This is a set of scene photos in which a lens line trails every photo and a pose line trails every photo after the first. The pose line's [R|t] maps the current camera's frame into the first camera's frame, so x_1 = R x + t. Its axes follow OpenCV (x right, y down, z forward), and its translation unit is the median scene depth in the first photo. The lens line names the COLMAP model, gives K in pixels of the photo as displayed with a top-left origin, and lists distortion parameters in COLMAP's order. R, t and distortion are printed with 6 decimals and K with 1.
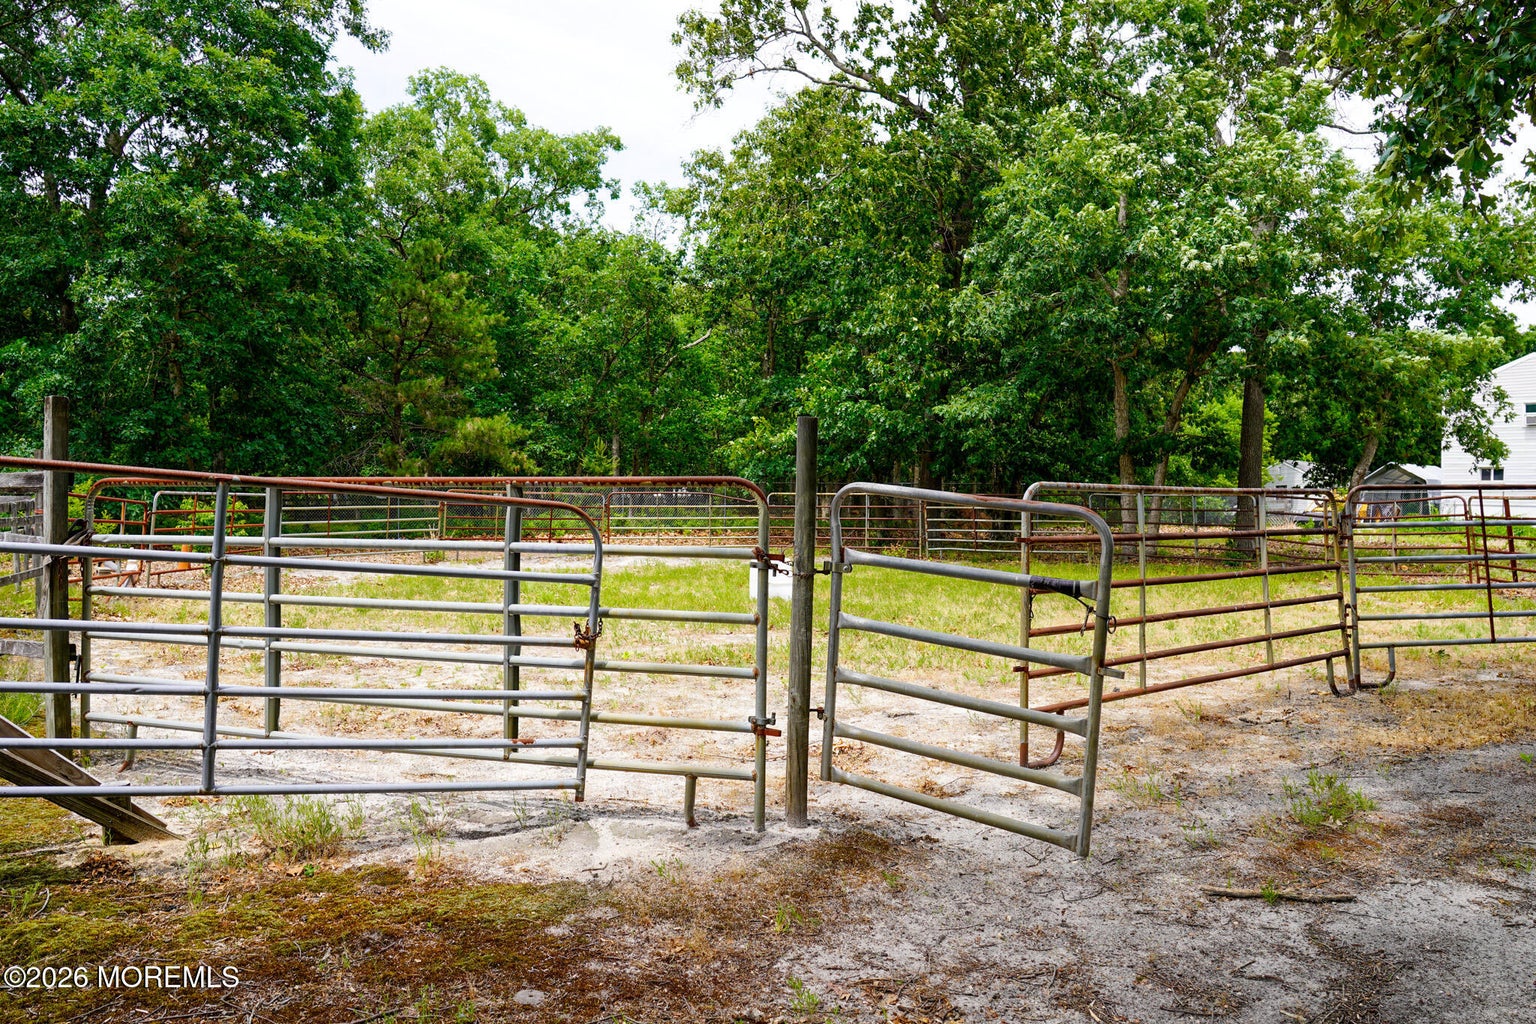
lens RADIAL K [[1050.5, 0, 768.0], [0, 1050.5, 512.0], [0, 0, 1]] dist [-0.089577, 0.001968]
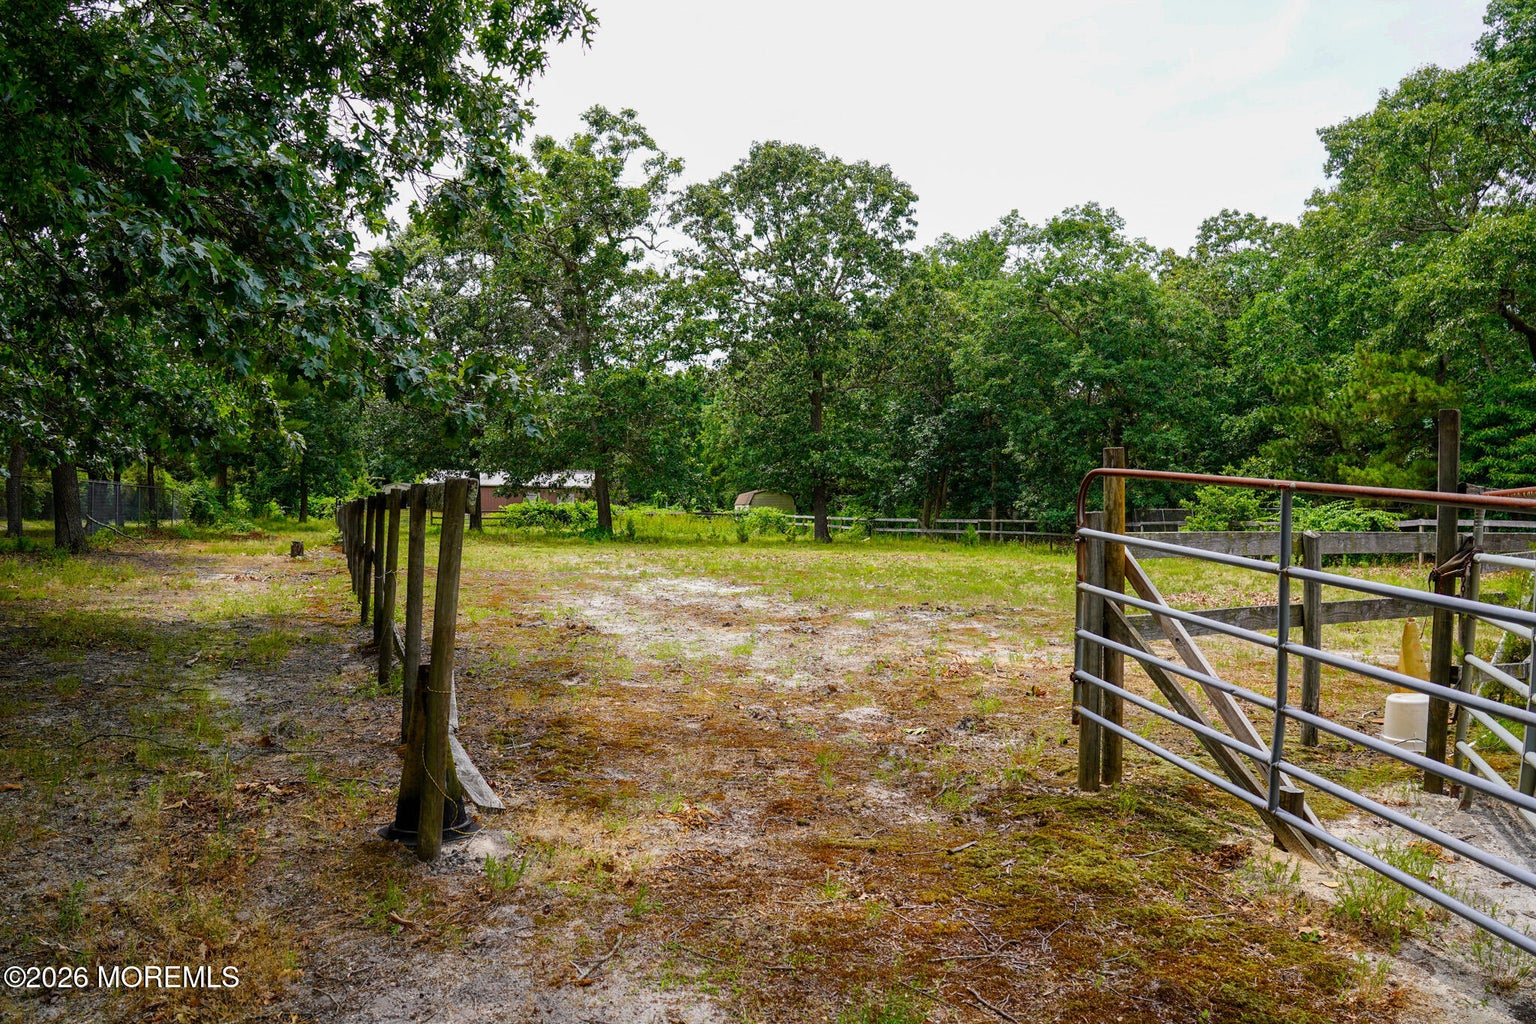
lens RADIAL K [[1050.5, 0, 768.0], [0, 1050.5, 512.0], [0, 0, 1]] dist [-0.089577, 0.001968]
pose [[-0.255576, -0.006802, -0.966765, 0.507751], [-0.003558, 0.999975, -0.006095, -0.000710], [0.966782, 0.001882, -0.255594, 0.786649]]
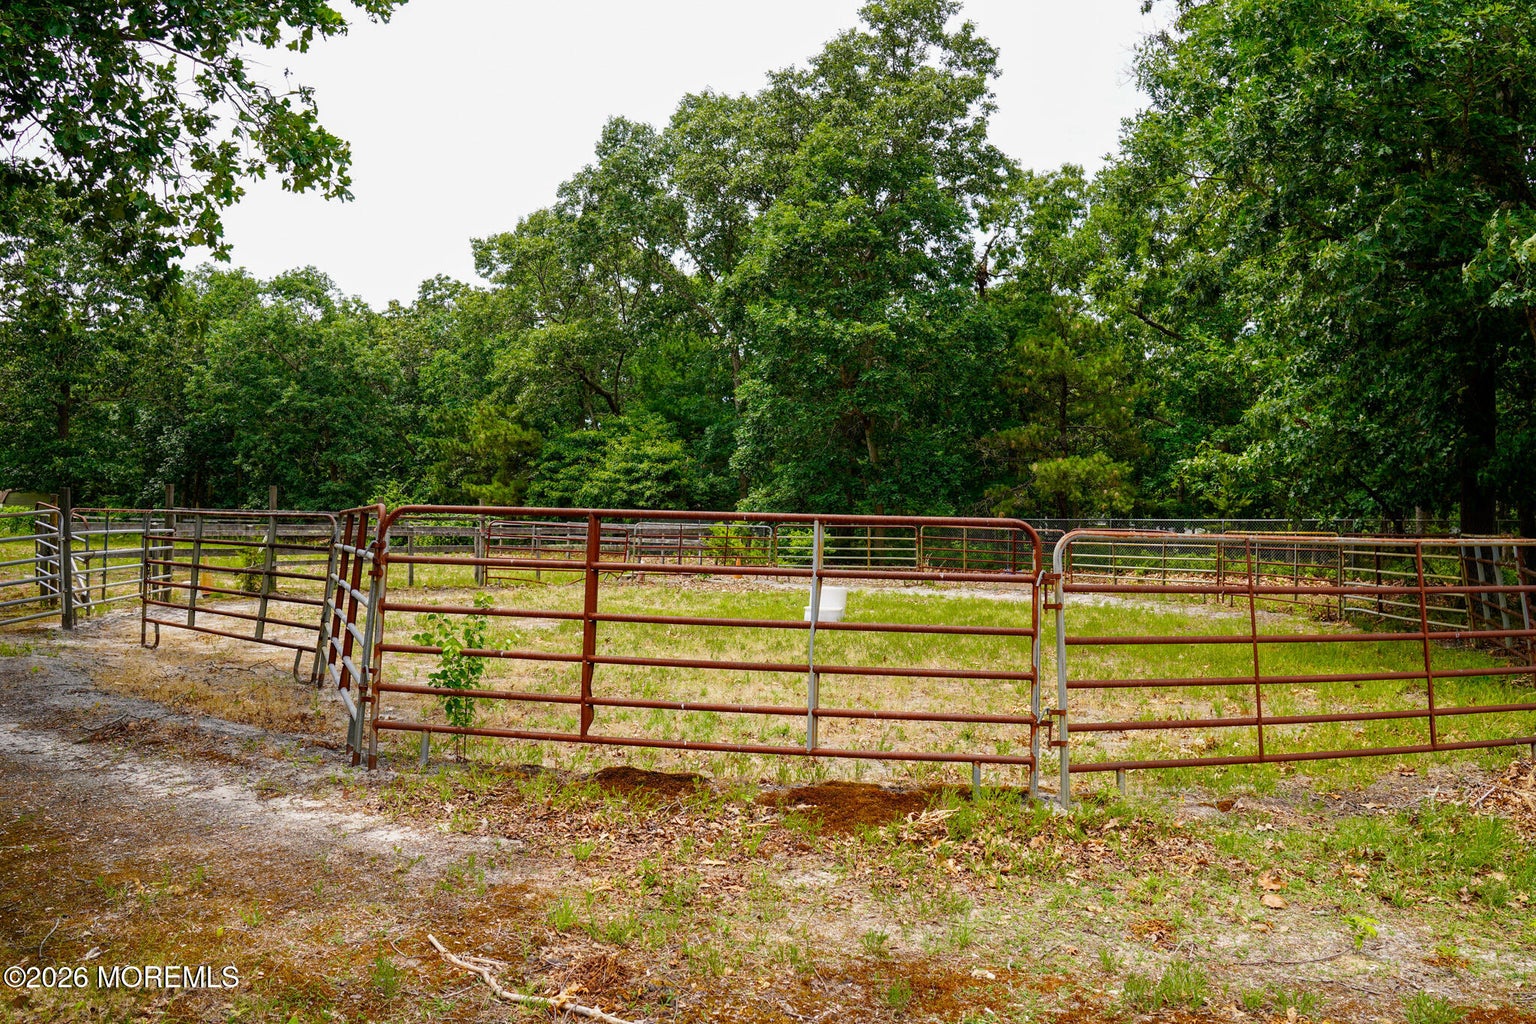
lens RADIAL K [[1050.5, 0, 768.0], [0, 1050.5, 512.0], [0, 0, 1]] dist [-0.089577, 0.001968]
pose [[0.347048, -0.003734, -0.937840, 0.864930], [-0.006780, 0.999956, -0.006490, -0.006423], [0.937823, 0.008611, 0.347007, 0.944355]]
